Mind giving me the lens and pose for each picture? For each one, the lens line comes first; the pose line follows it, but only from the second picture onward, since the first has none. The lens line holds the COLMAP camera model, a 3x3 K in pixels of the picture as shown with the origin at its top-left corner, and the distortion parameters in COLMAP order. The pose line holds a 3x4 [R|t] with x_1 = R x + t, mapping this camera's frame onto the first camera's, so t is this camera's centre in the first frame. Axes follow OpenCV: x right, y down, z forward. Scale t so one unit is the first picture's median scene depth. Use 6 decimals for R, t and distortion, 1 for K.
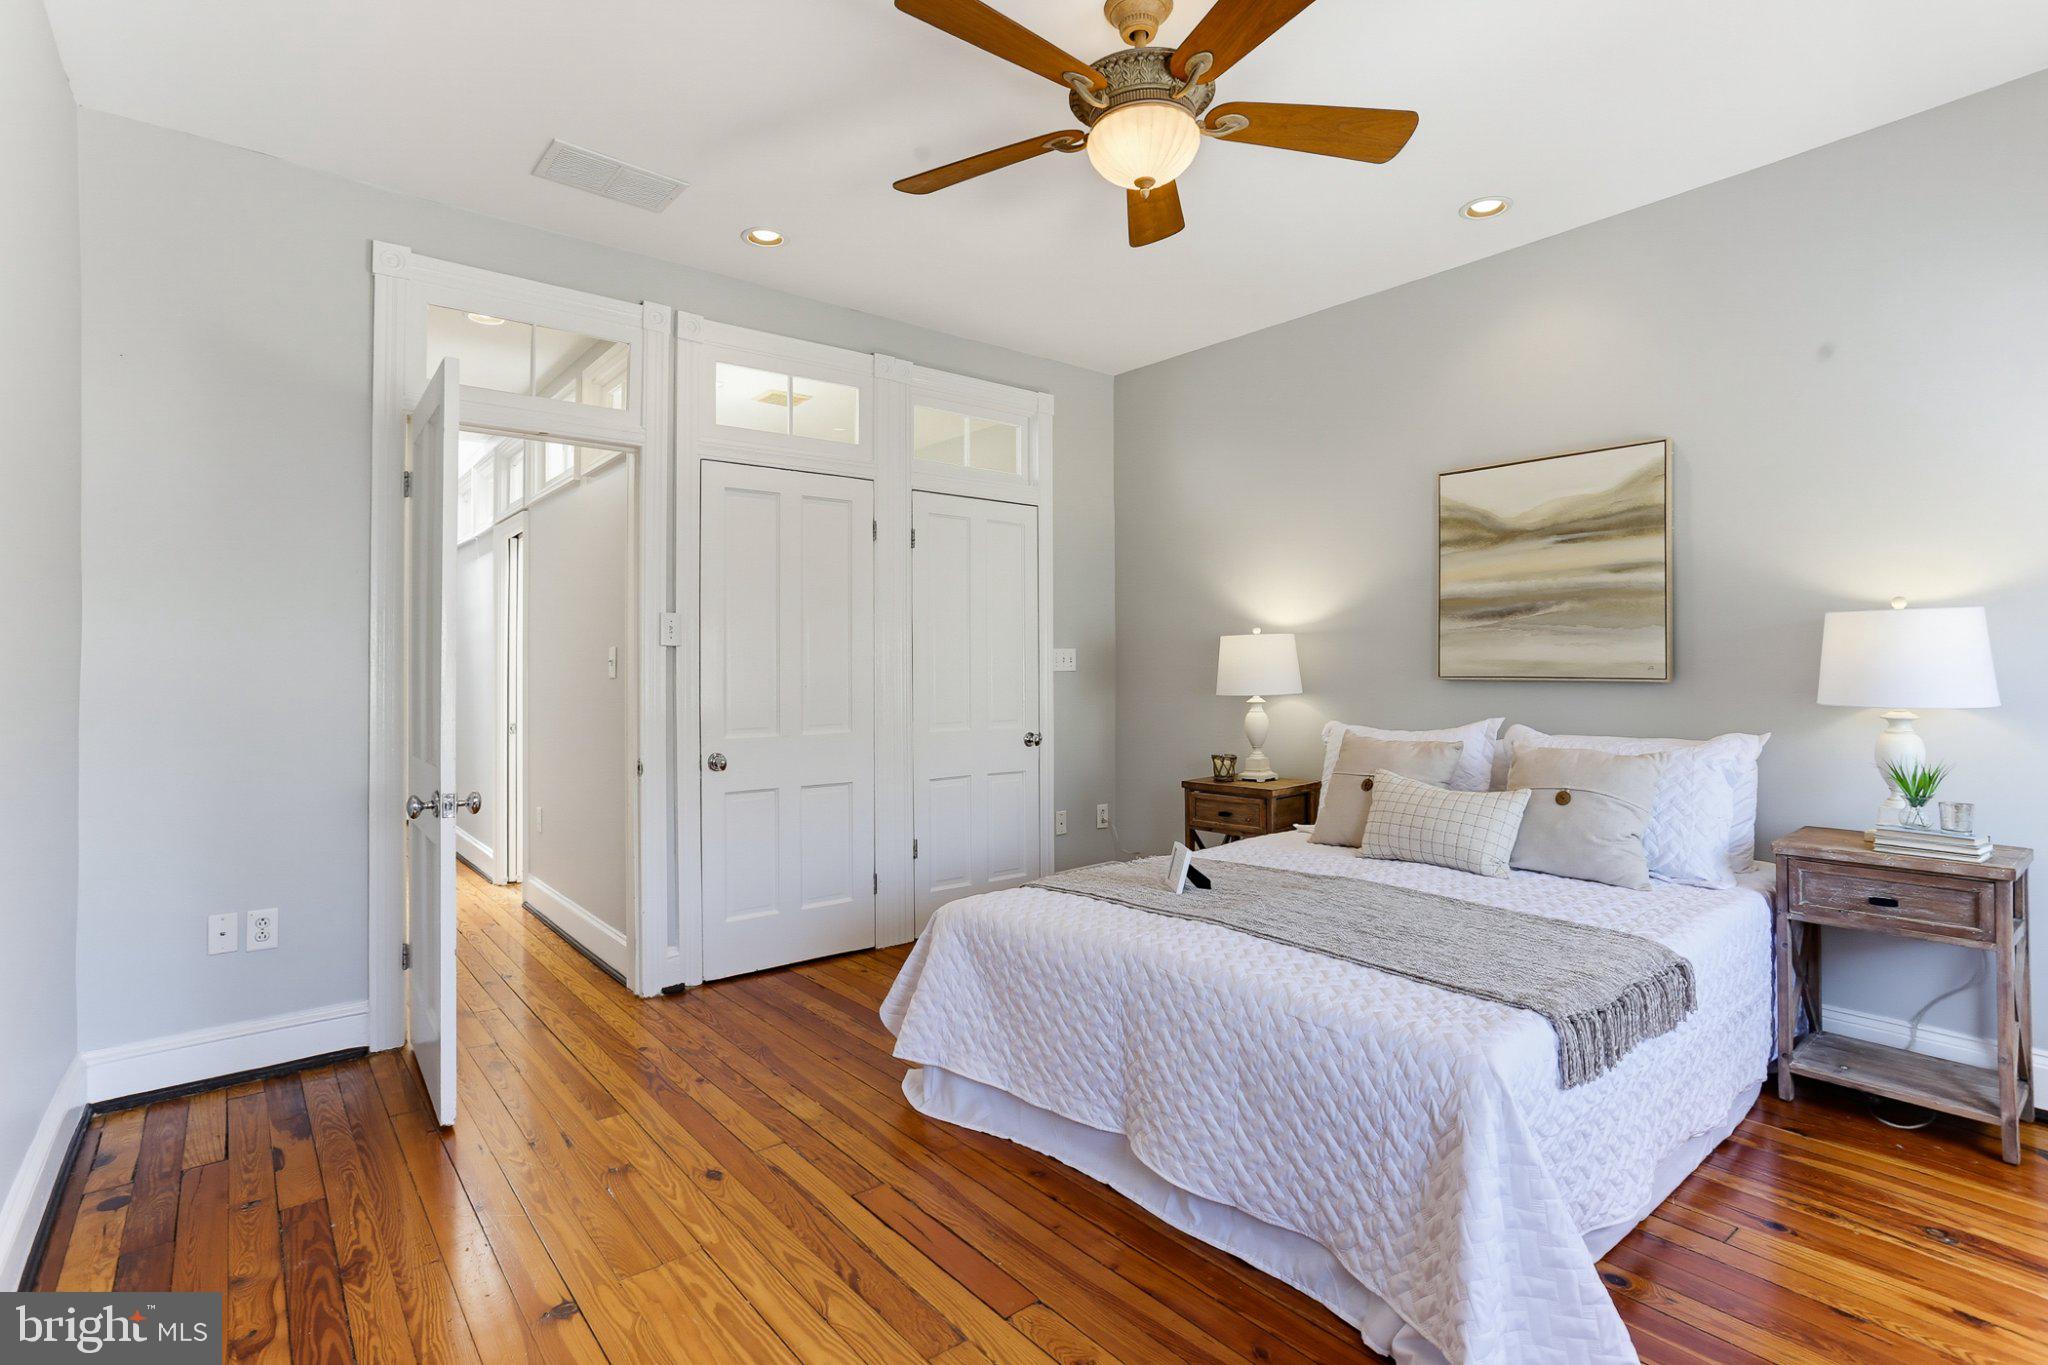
lens RADIAL K [[999.5, 0, 1027.5], [0, 999.5, 673.4], [0, 0, 1]] dist [-0.028064, 0.000403]
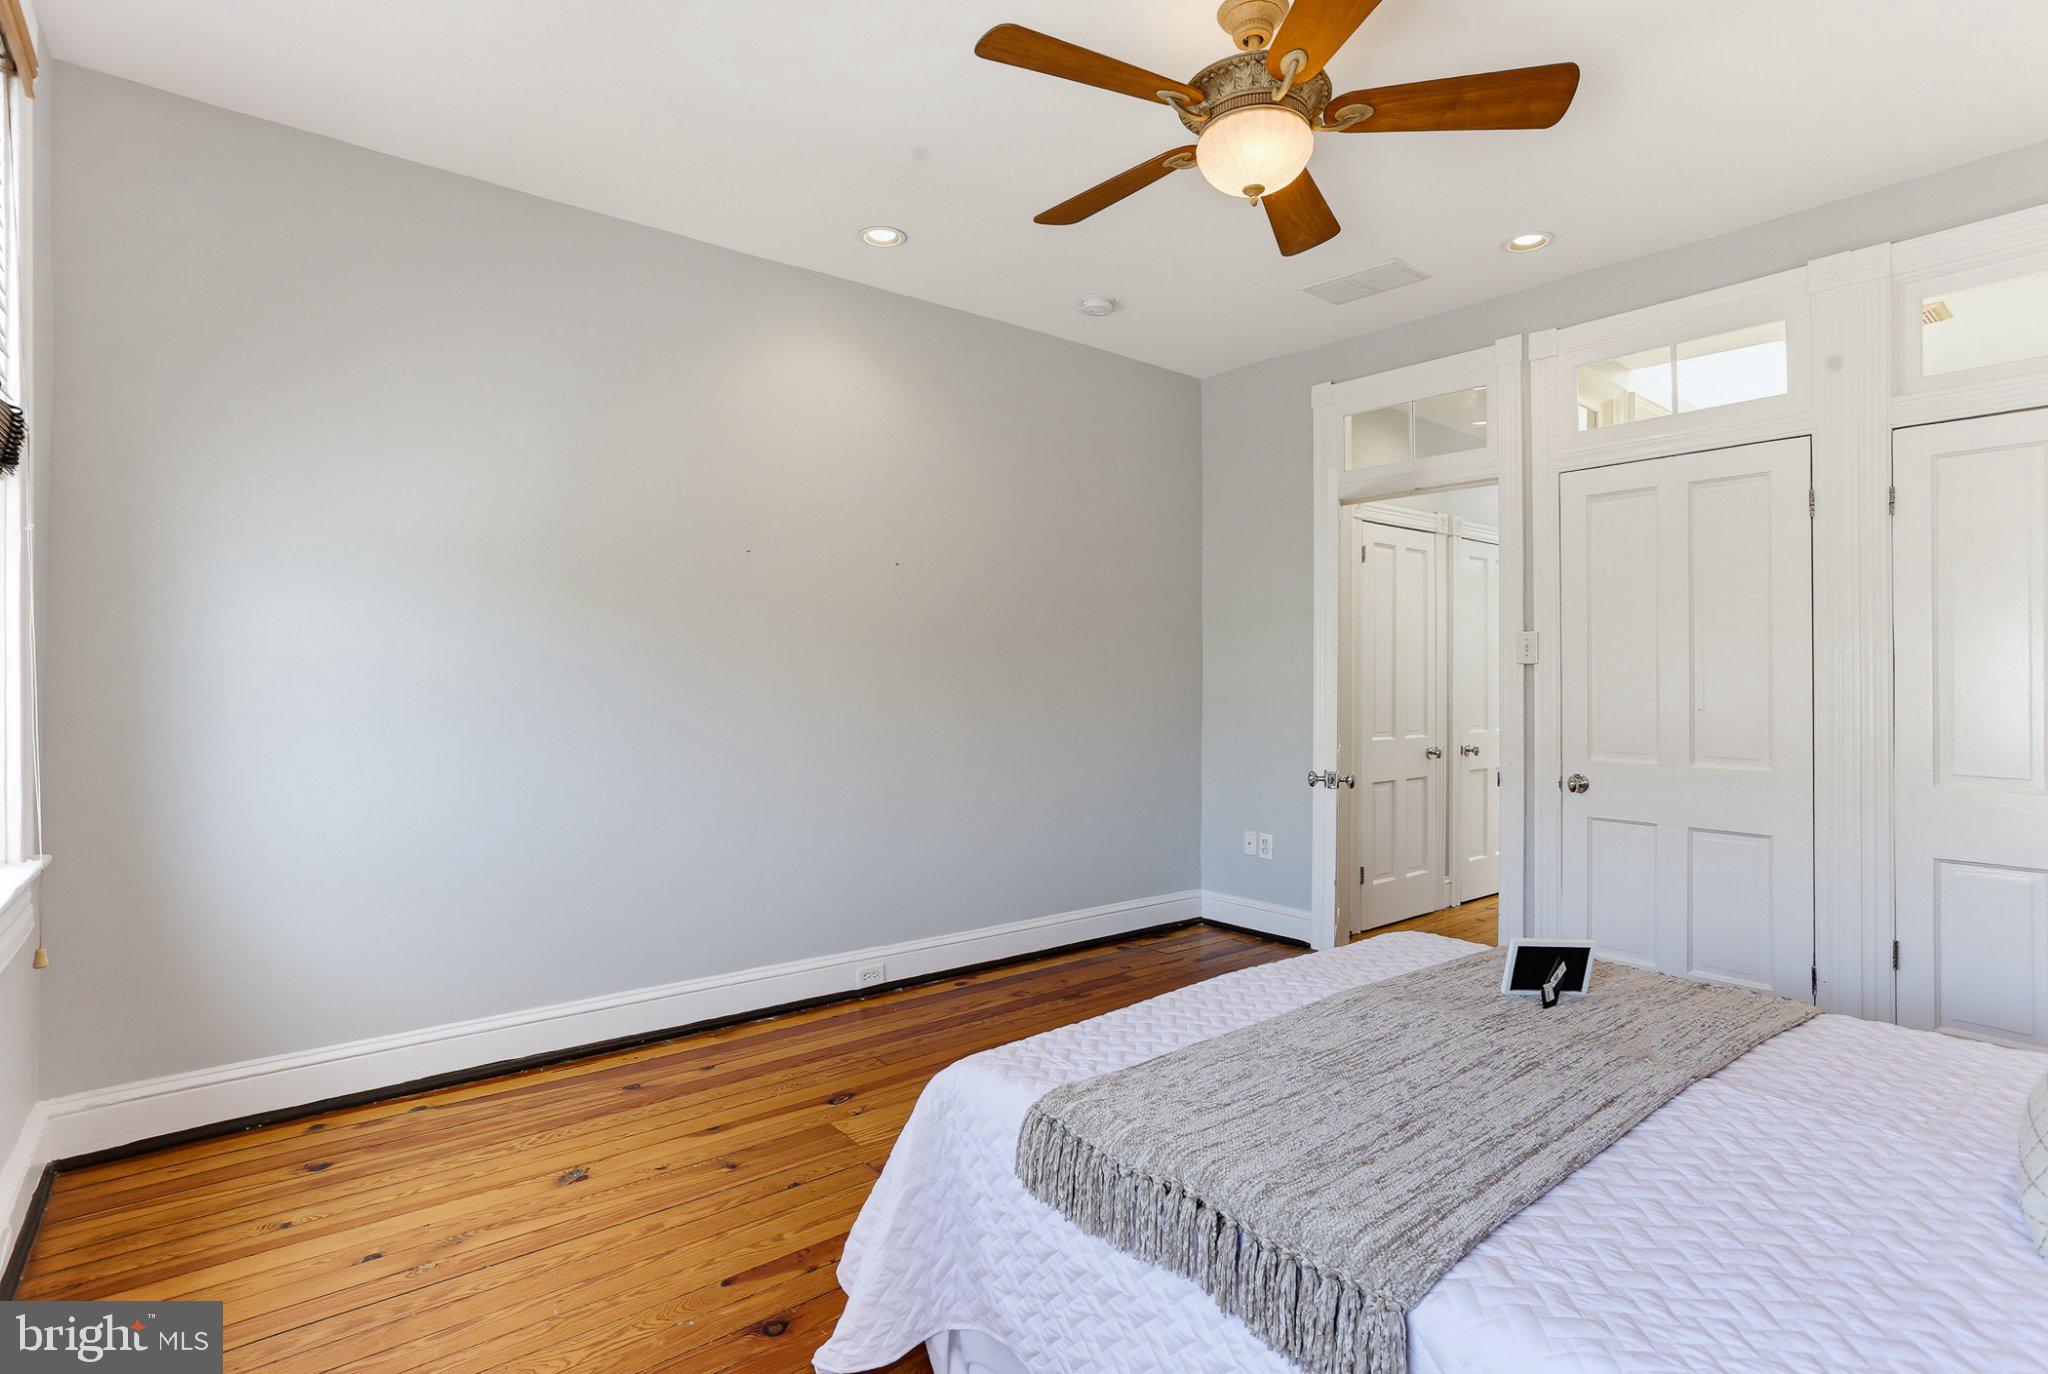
lens RADIAL K [[991.0, 0, 1024.0], [0, 991.0, 687.0], [0, 0, 1]] dist [-0.000434, -0.000102]
pose [[-0.005906, 0.013284, -0.999894, 0.755350], [-0.005217, 0.999898, 0.013315, -0.016290], [0.999969, 0.005295, -0.005836, 0.557201]]
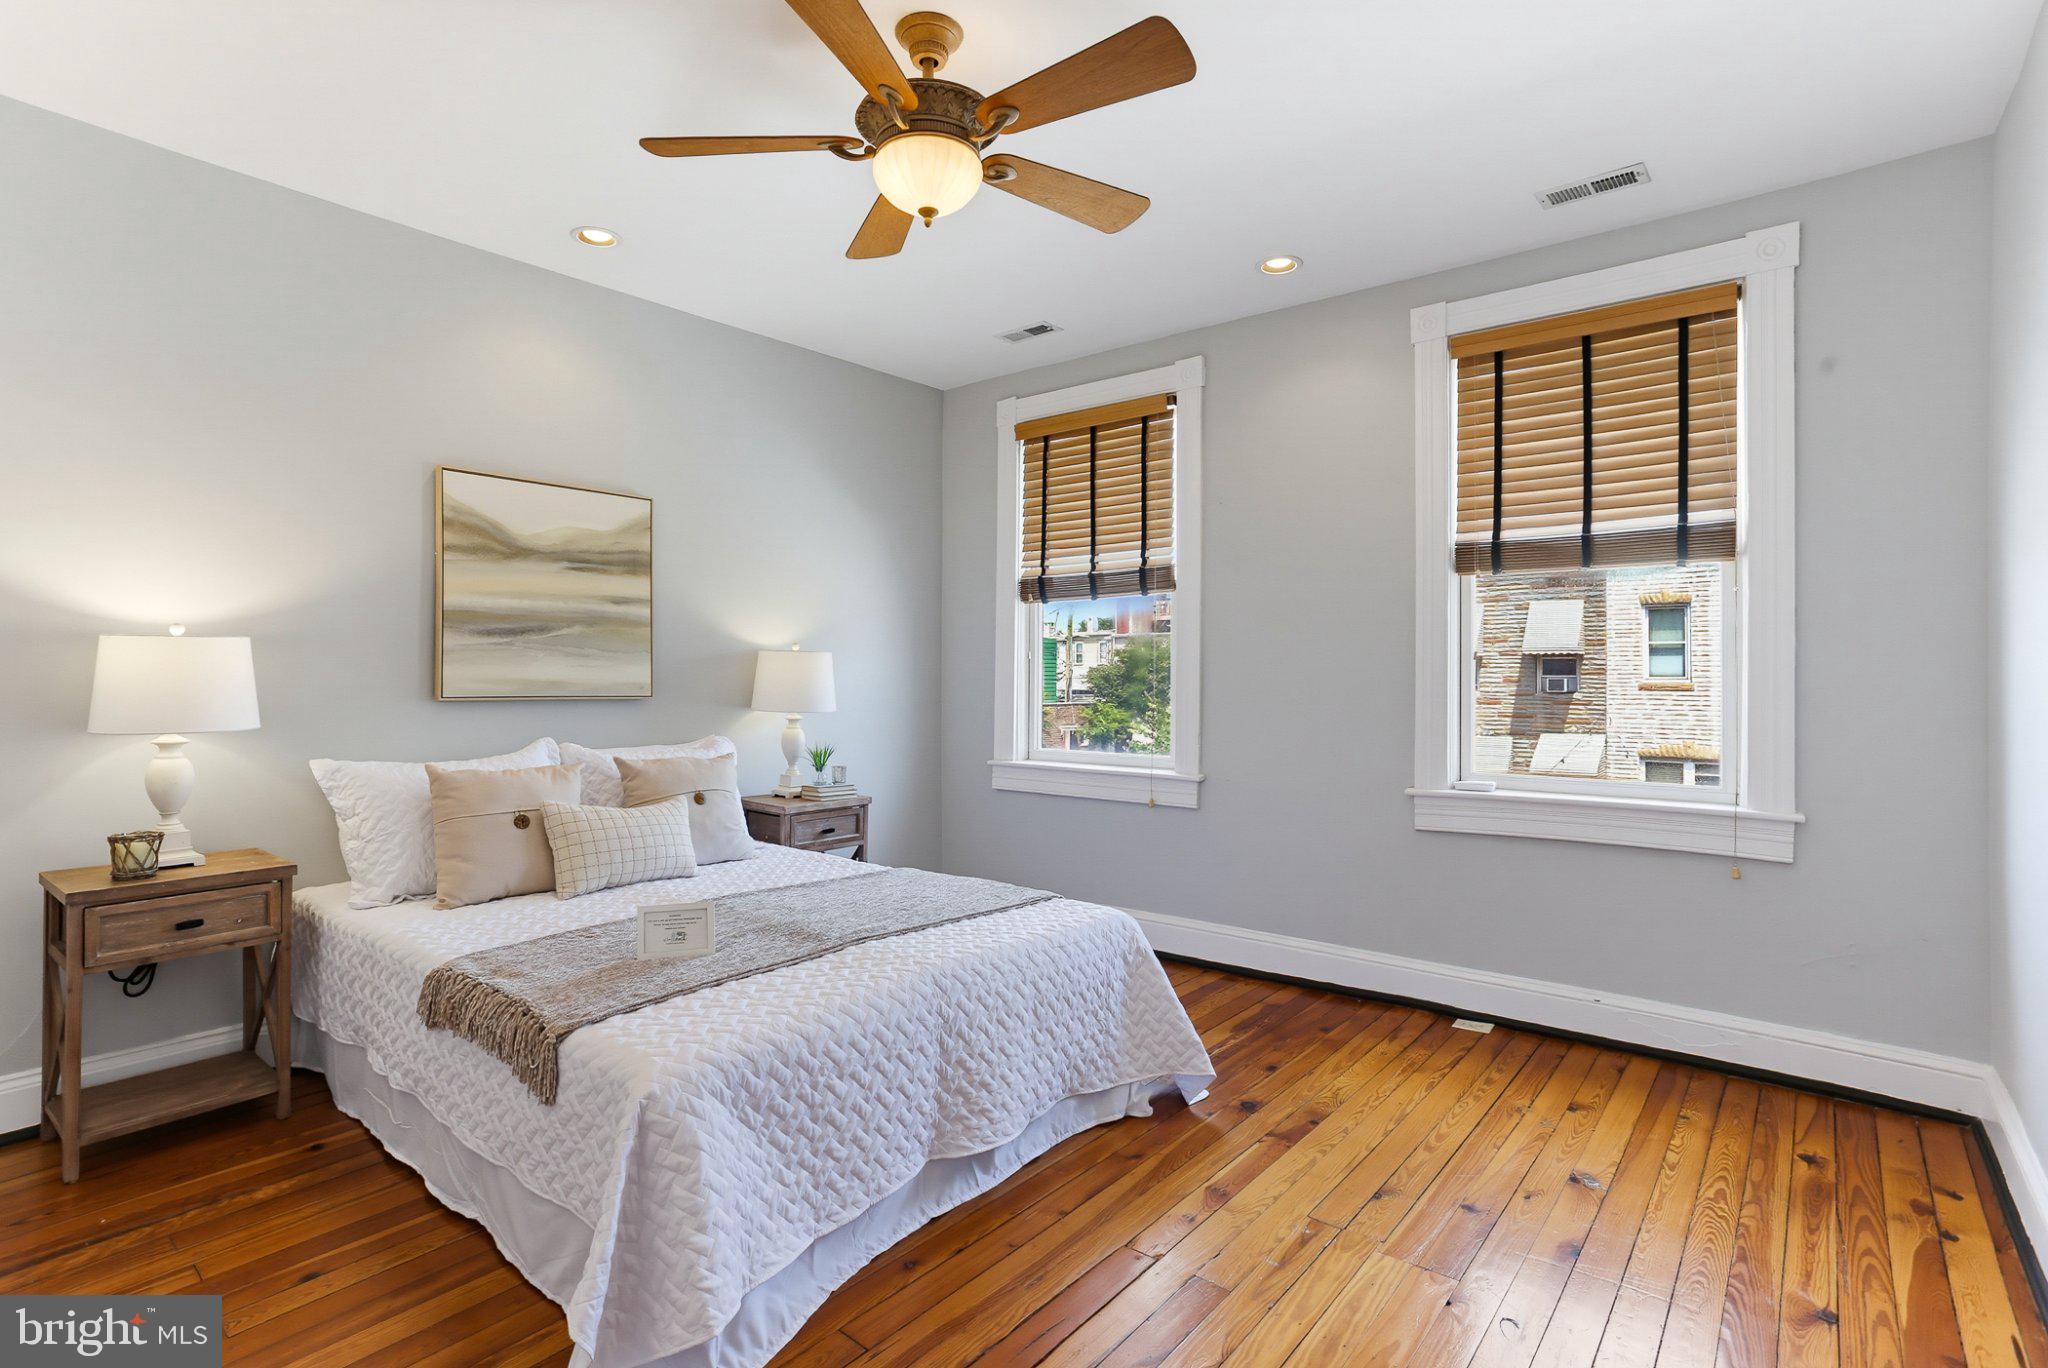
lens RADIAL K [[999.5, 0, 1027.5], [0, 999.5, 674.9], [0, 0, 1]] dist [-0.028064, 0.000403]
pose [[-0.207157, 0.018329, 0.978136, -0.594047], [0.011783, 0.999799, -0.016239, 0.003671], [-0.978237, 0.008161, -0.207331, 0.740420]]
